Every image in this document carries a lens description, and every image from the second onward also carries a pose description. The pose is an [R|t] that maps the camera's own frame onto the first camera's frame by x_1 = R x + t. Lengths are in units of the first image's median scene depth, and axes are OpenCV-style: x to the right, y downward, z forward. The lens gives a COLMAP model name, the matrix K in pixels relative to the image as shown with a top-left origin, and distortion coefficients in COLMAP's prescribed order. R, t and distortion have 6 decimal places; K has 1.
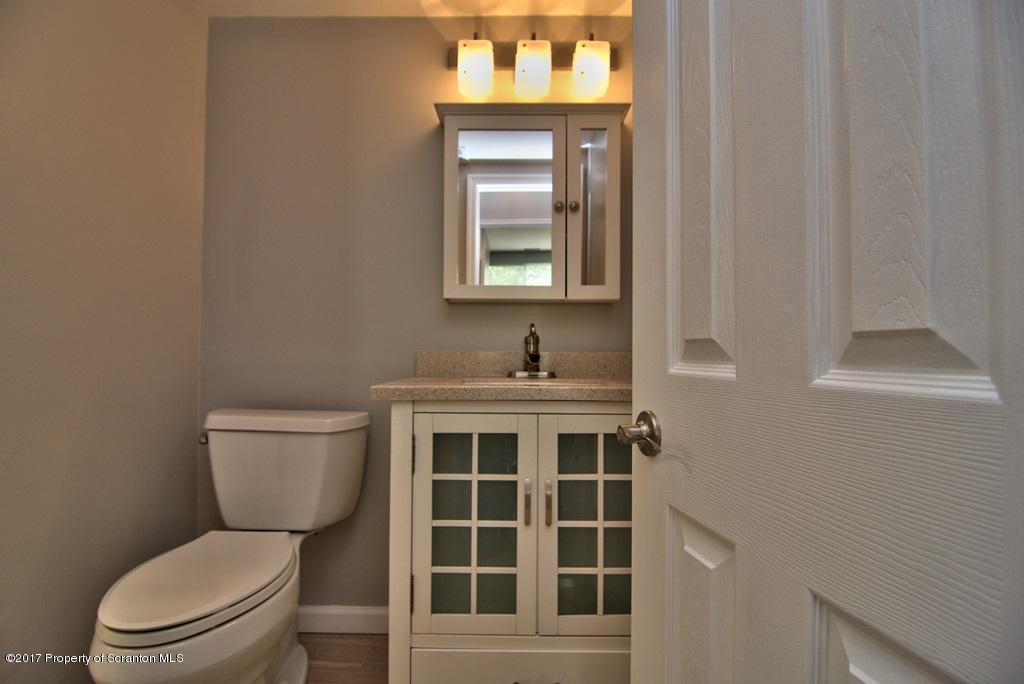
lens RADIAL K [[490.9, 0, 512.7], [0, 490.9, 341.6], [0, 0, 1]] dist [-0.010322, -0.006718]
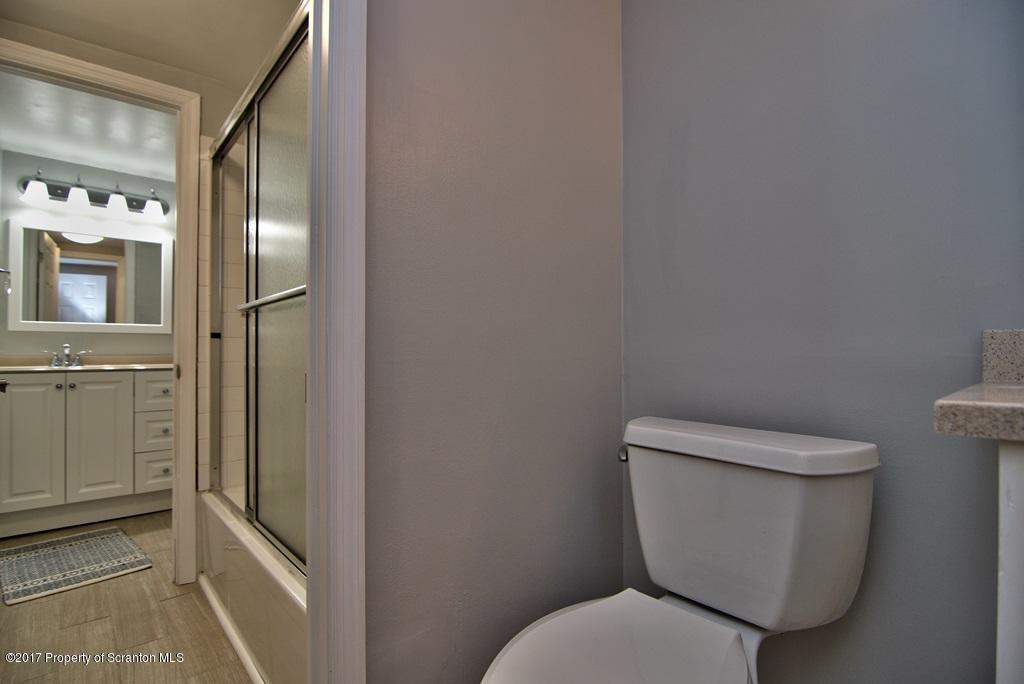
lens RADIAL K [[490.9, 0, 504.6], [0, 490.9, 339.8], [0, 0, 1]] dist [-0.010322, -0.006718]
pose [[0.657080, -0.039184, -0.752801, -0.191811], [0.028903, 0.999223, -0.026783, 0.036420], [0.753266, -0.004159, 0.657703, 0.411351]]
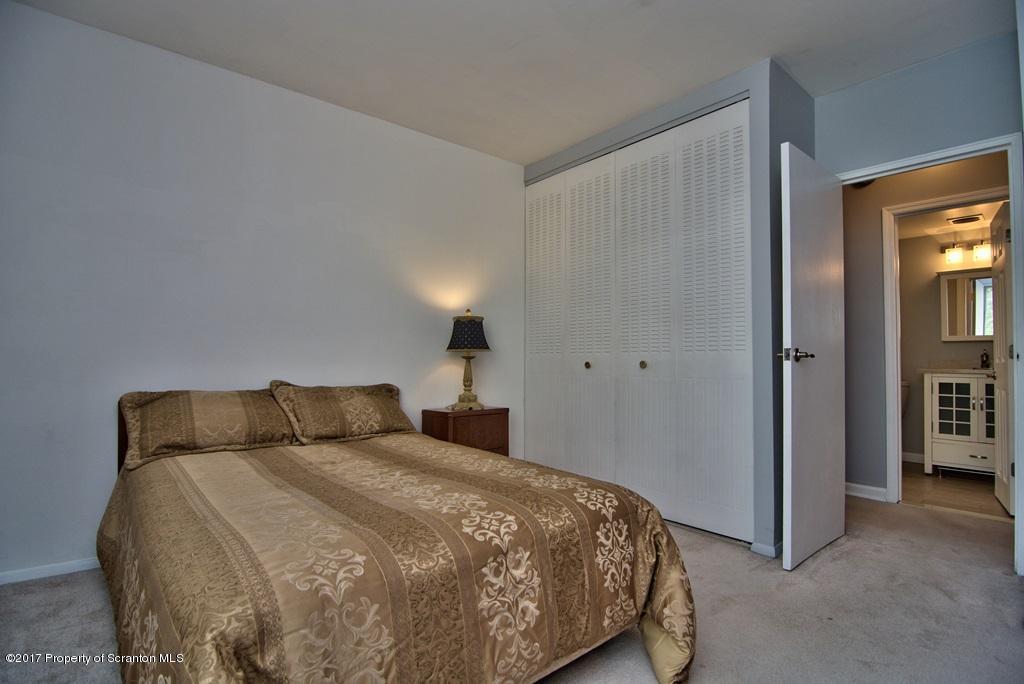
lens RADIAL K [[490.9, 0, 511.6], [0, 490.9, 341.0], [0, 0, 1]] dist [-0.010322, -0.006718]
pose [[0.644761, -0.021154, -0.764092, 0.499725], [0.004358, 0.999702, -0.024000, -0.041315], [0.764372, 0.012144, 0.644661, -3.411209]]
